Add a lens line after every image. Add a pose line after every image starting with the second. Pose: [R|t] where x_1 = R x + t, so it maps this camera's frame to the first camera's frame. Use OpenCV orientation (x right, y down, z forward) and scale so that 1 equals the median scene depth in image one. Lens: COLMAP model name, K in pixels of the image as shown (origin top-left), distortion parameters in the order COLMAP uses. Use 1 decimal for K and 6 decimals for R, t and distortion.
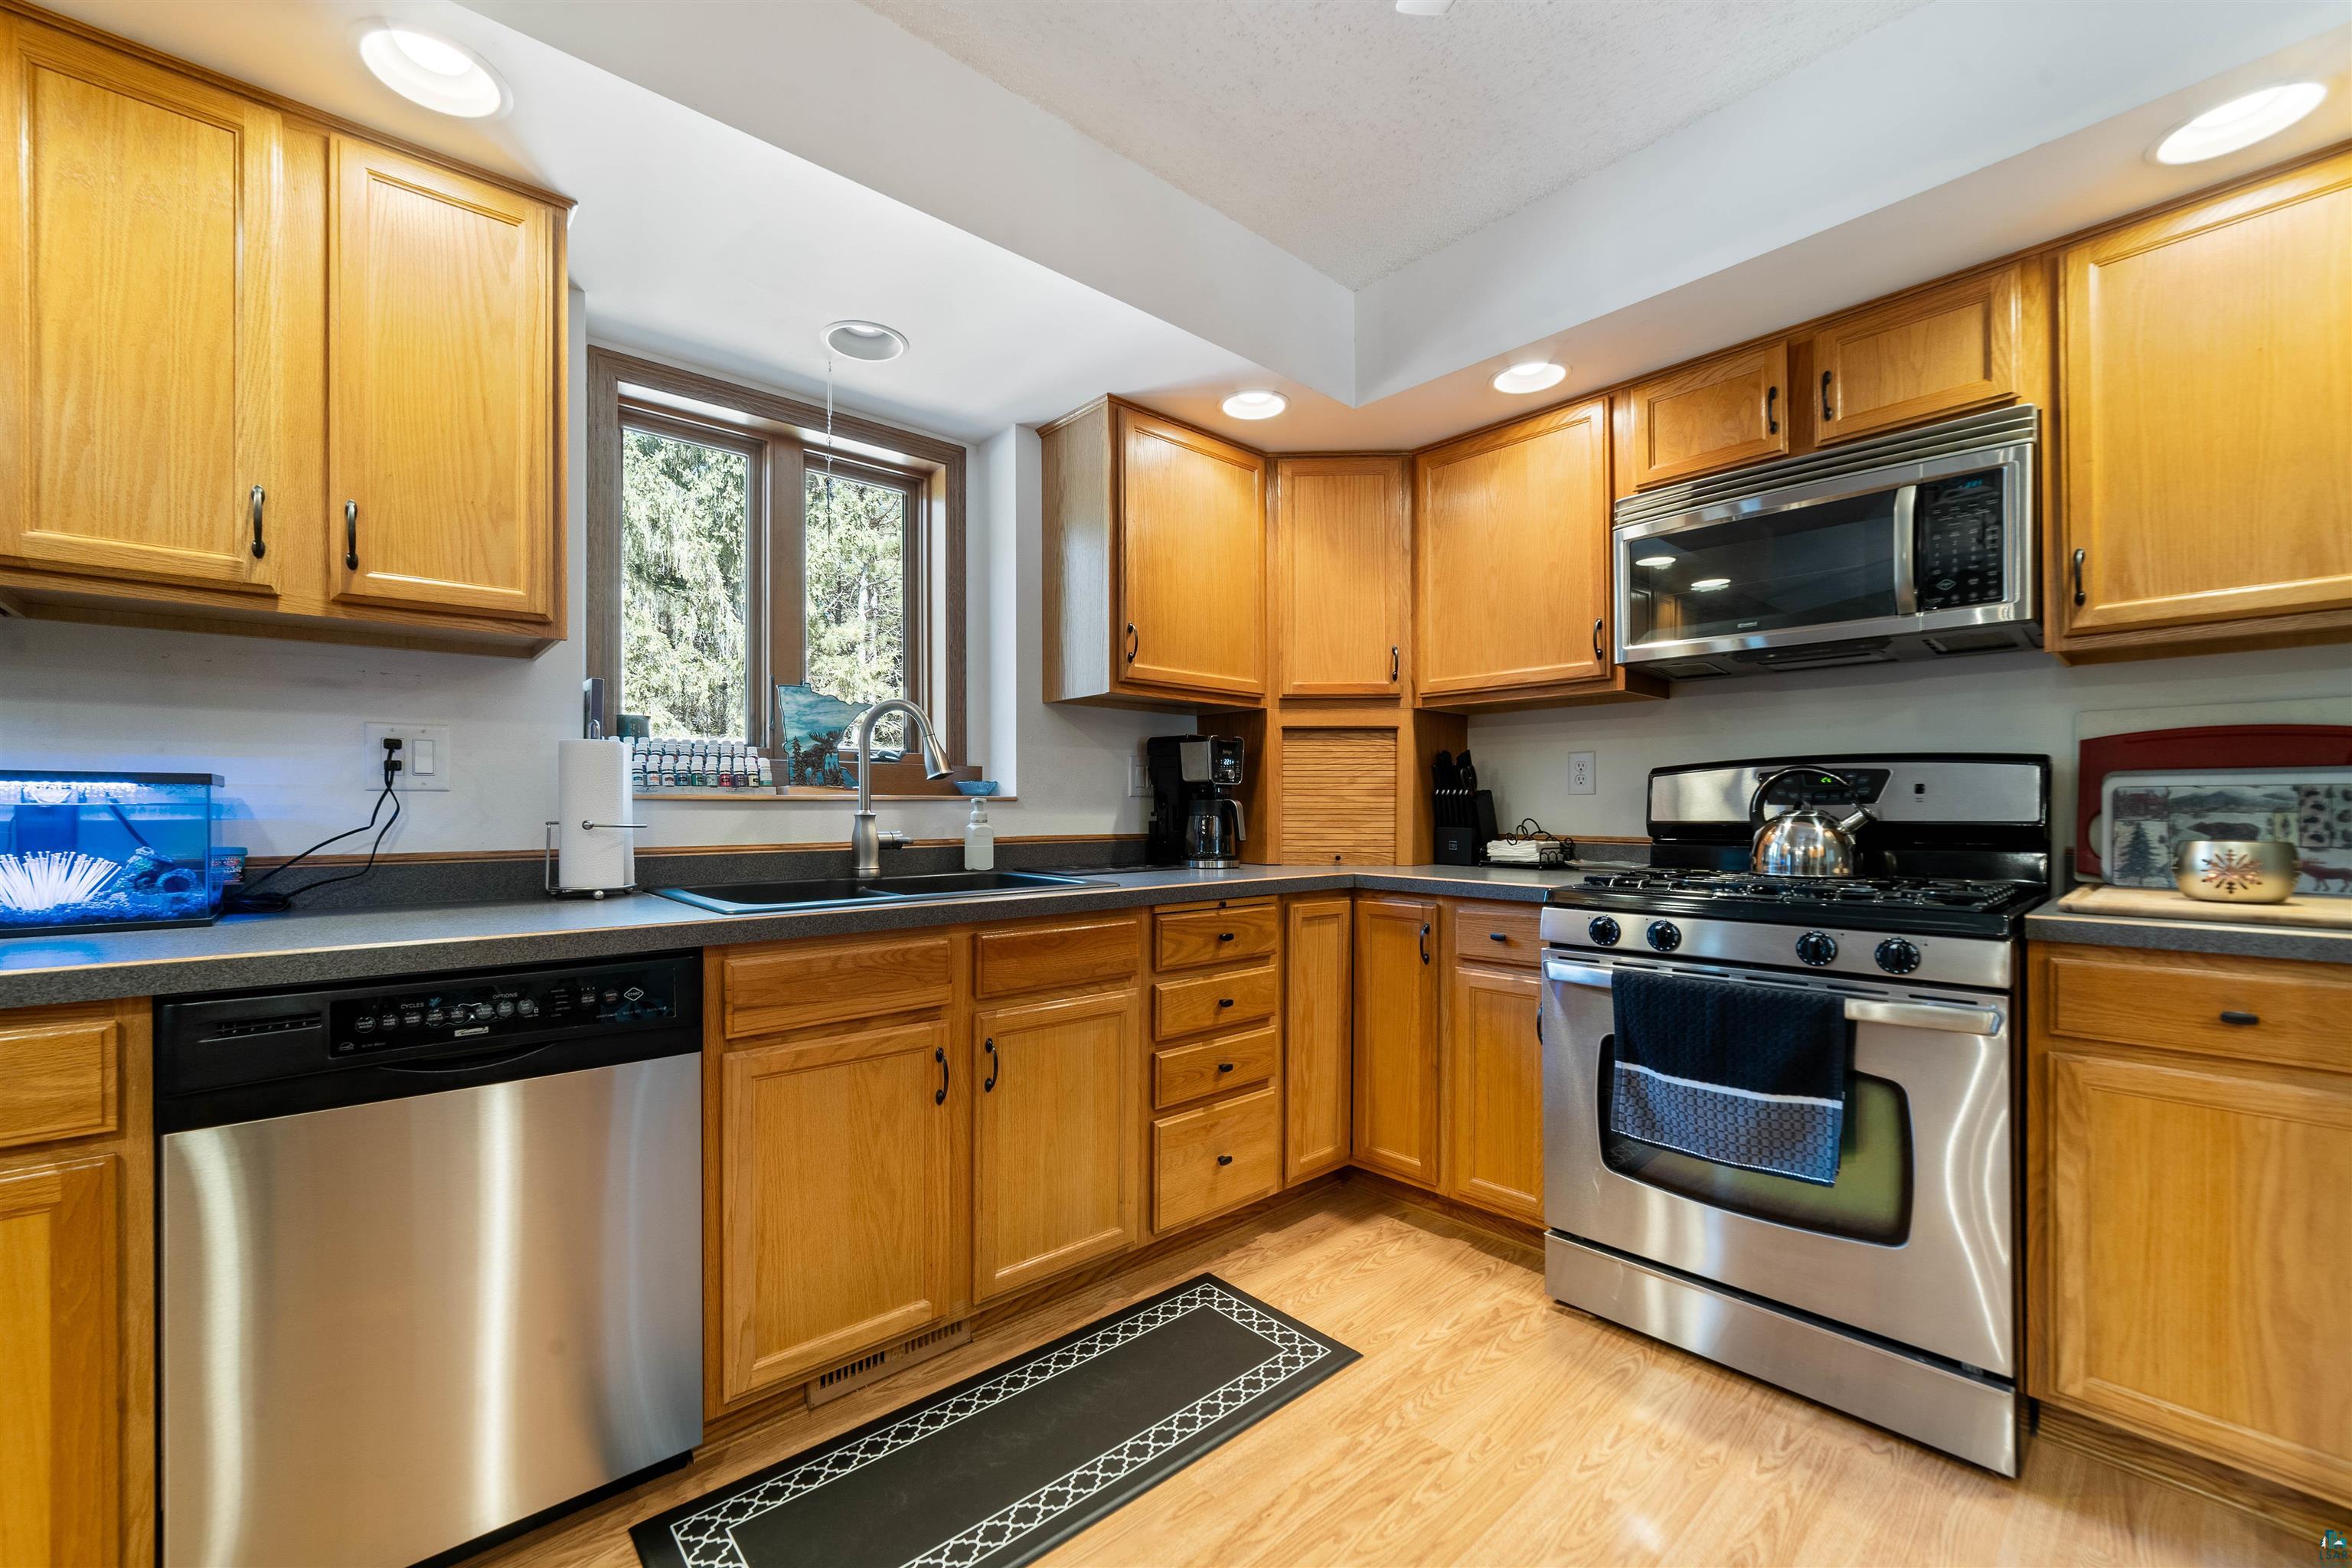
lens RADIAL K [[930.5, 0, 1176.7], [0, 930.5, 810.7], [0, 0, 1]] dist [-0.015359, 0.000034]
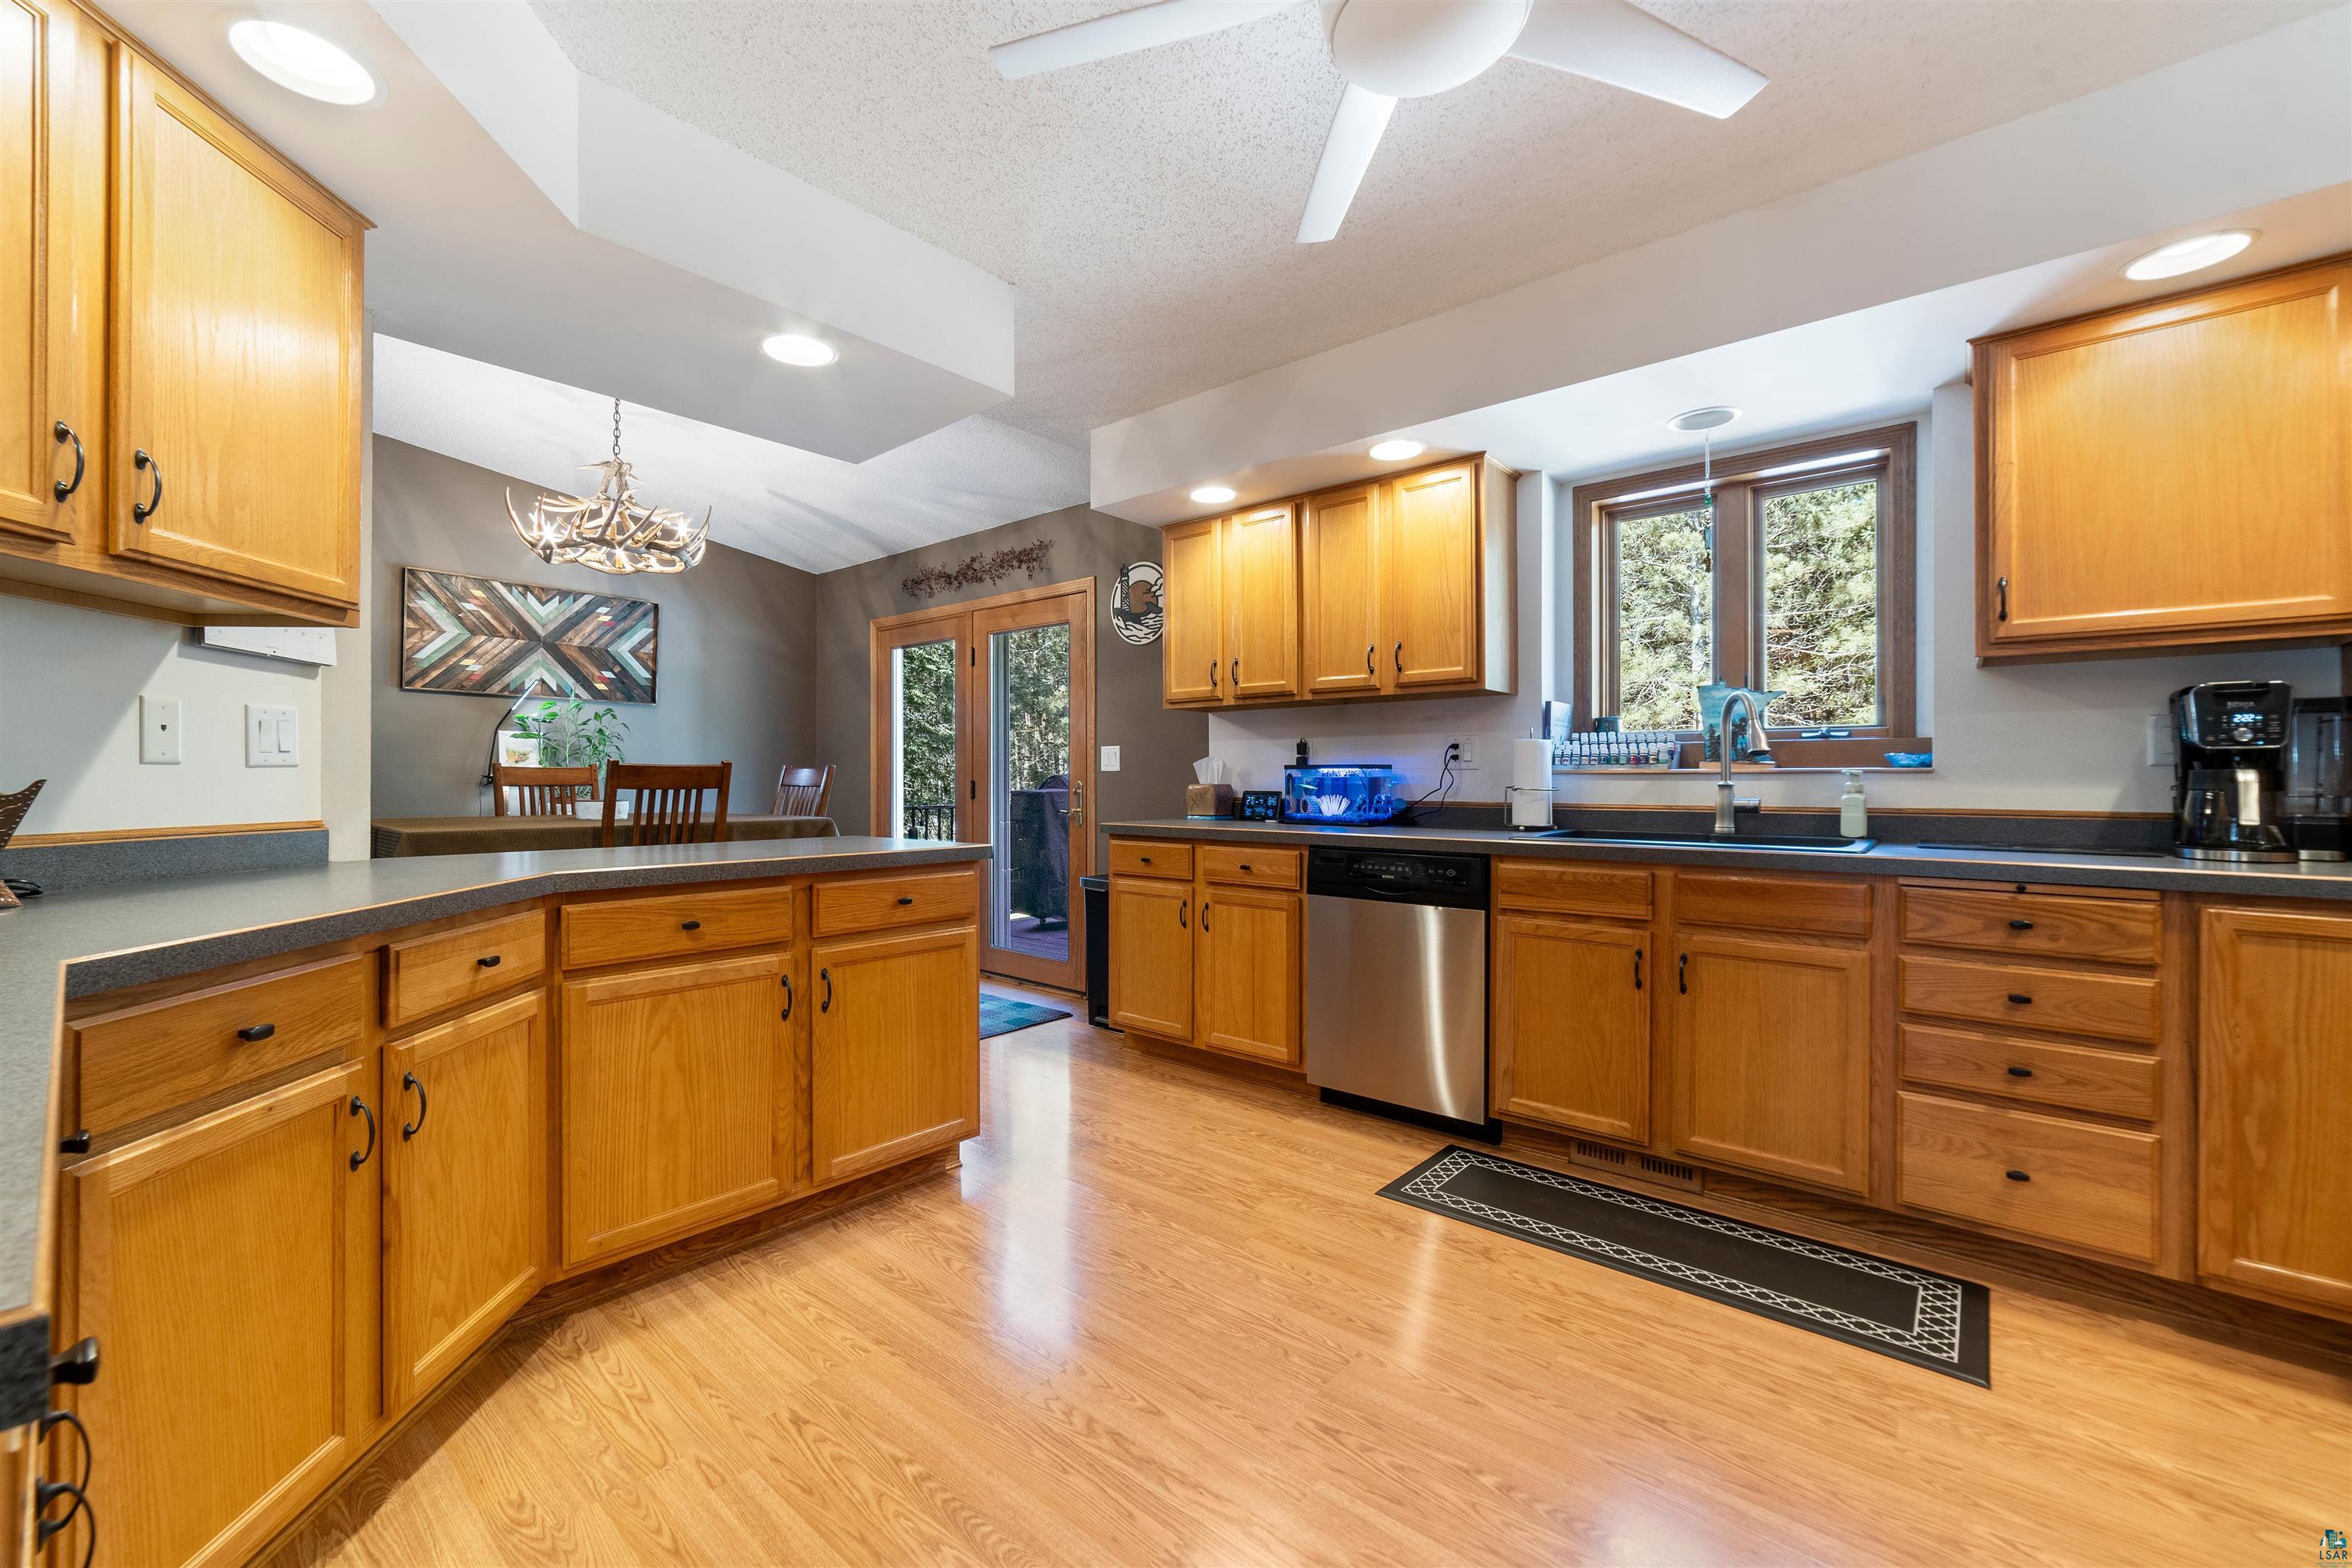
lens RADIAL K [[945.1, 0, 1176.0], [0, 945.1, 784.0], [0, 0, 1]] dist [-0.013238, 0.000562]
pose [[0.157867, 0.006986, -0.987436, 0.859808], [-0.003739, 0.999972, 0.006477, -0.001934], [0.987453, 0.002669, 0.157888, 0.065088]]
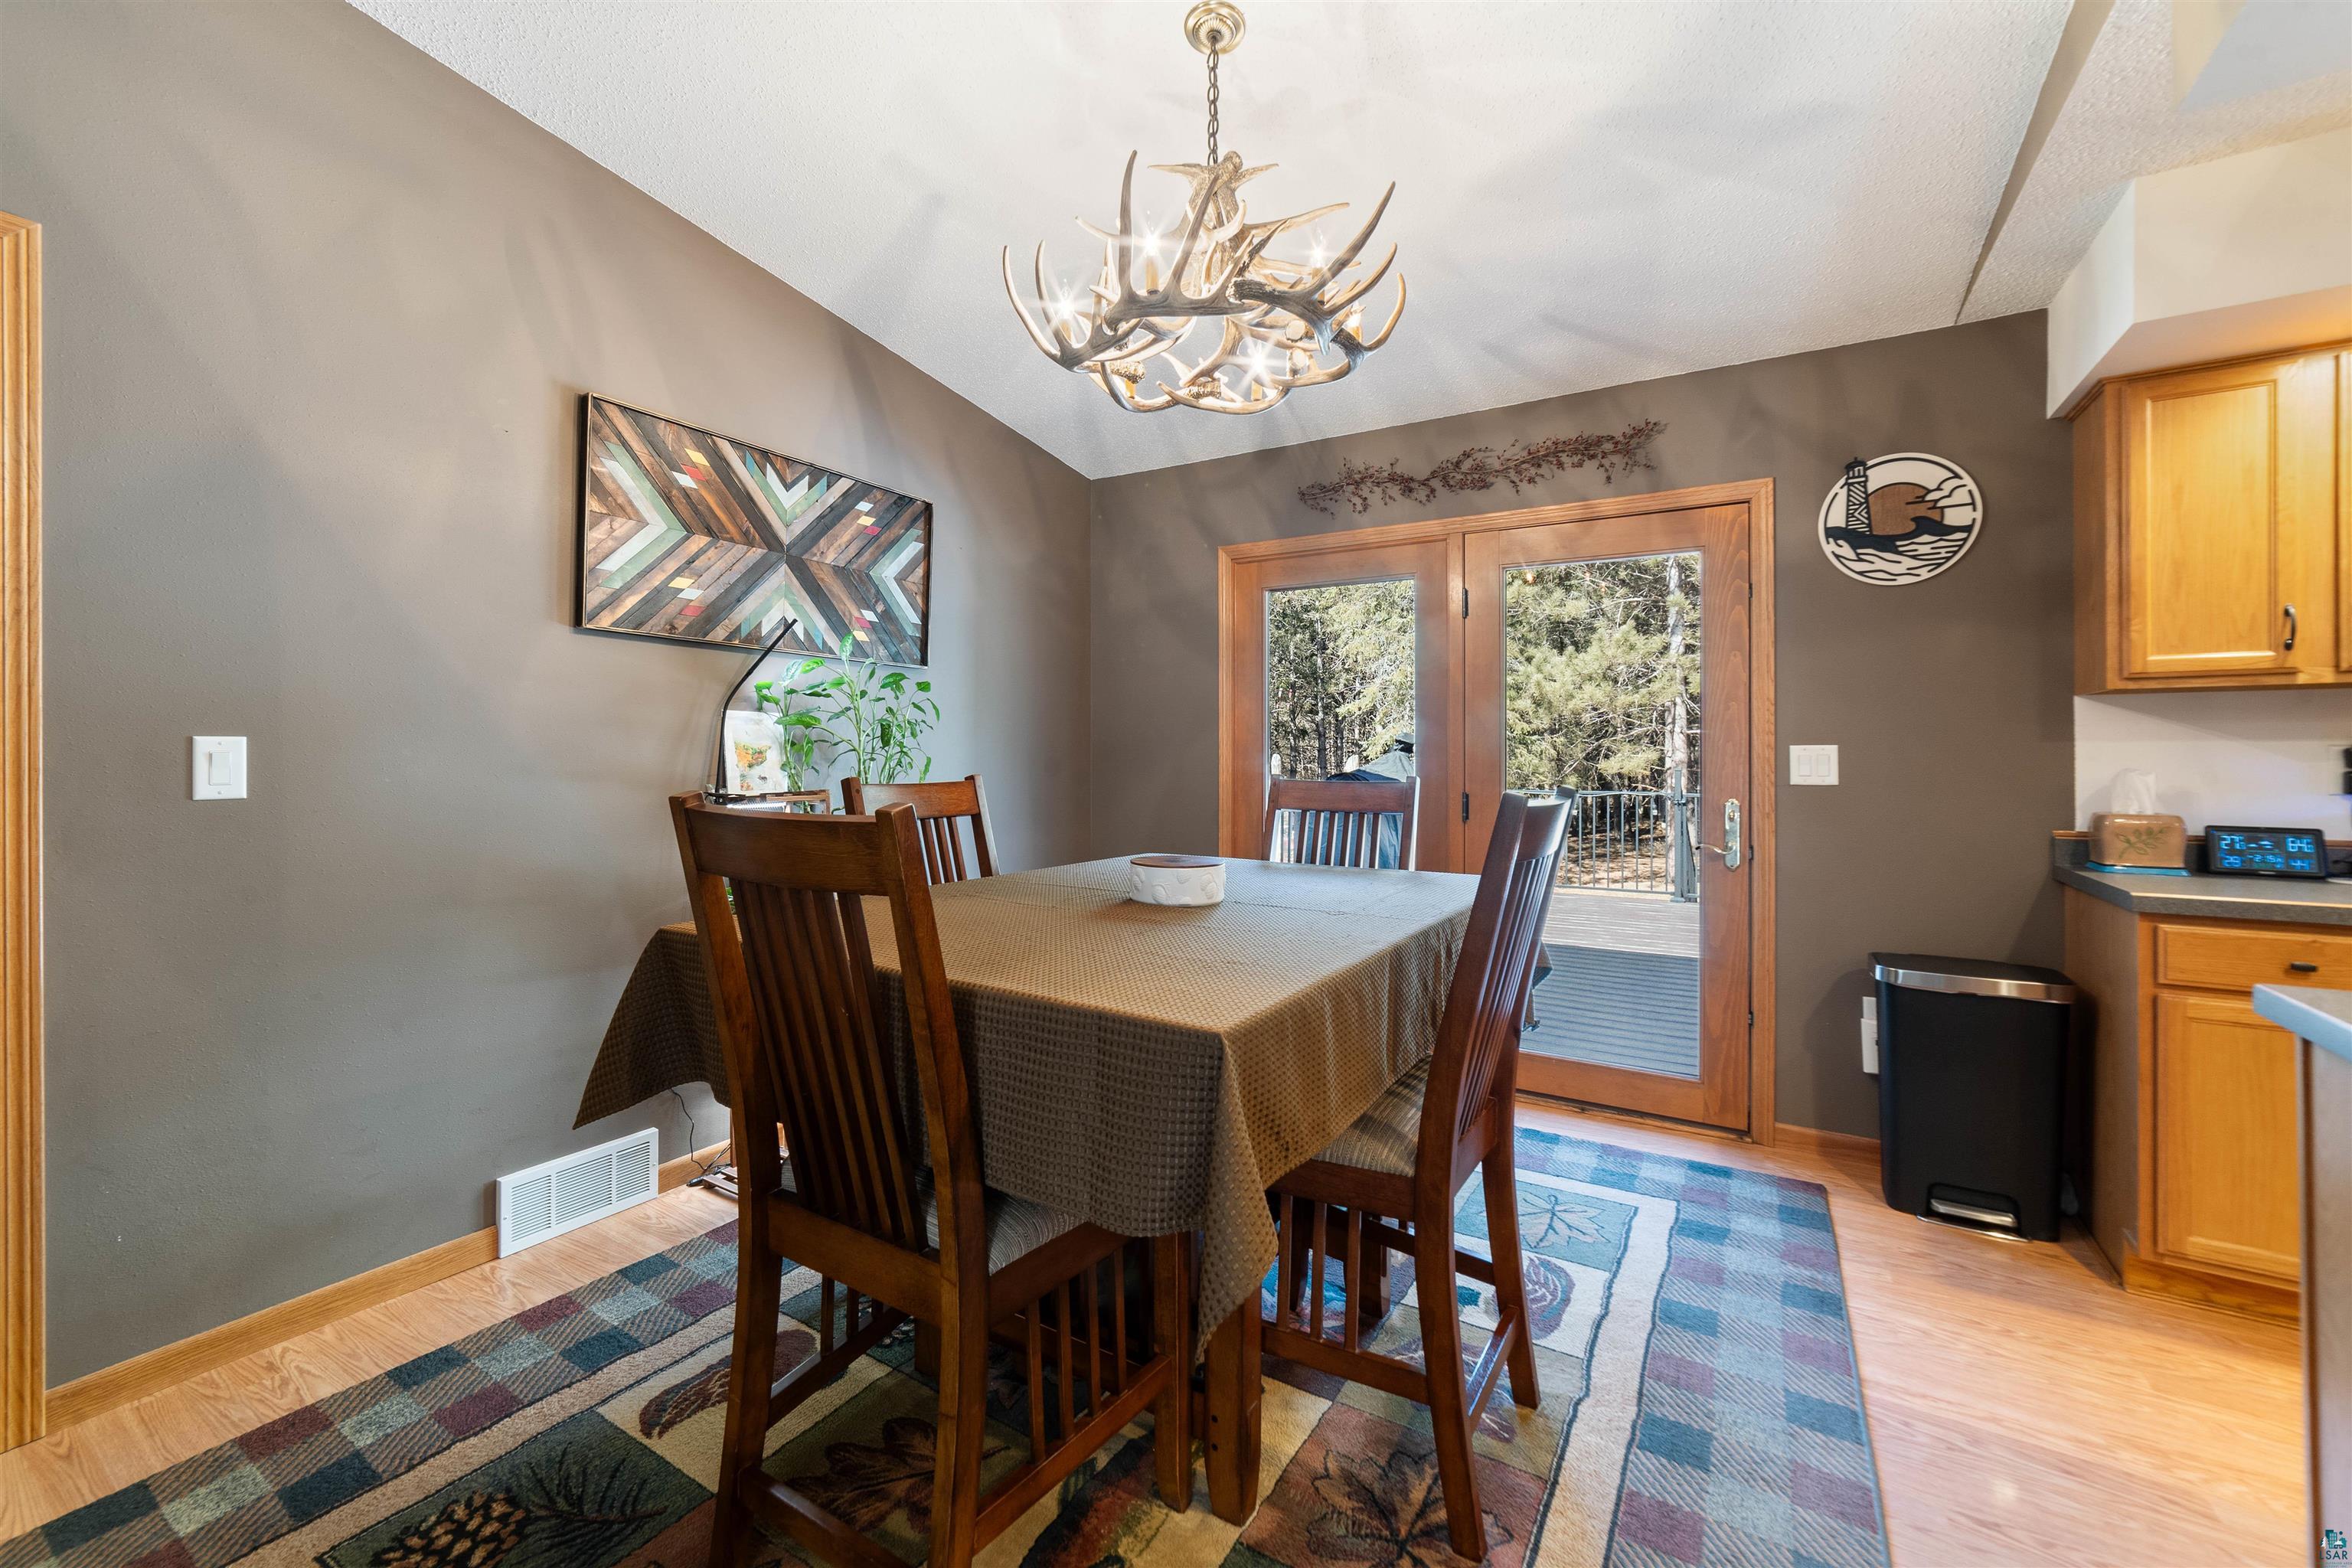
lens RADIAL K [[973.7, 0, 1171.0], [0, 973.7, 745.2], [0, 0, 1]] dist [-0.000262, 0.000281]
pose [[0.309858, -0.010344, -0.950726, -0.249726], [-0.006010, 0.999900, -0.012837, -0.051275], [0.950764, 0.009691, 0.309765, -1.053191]]
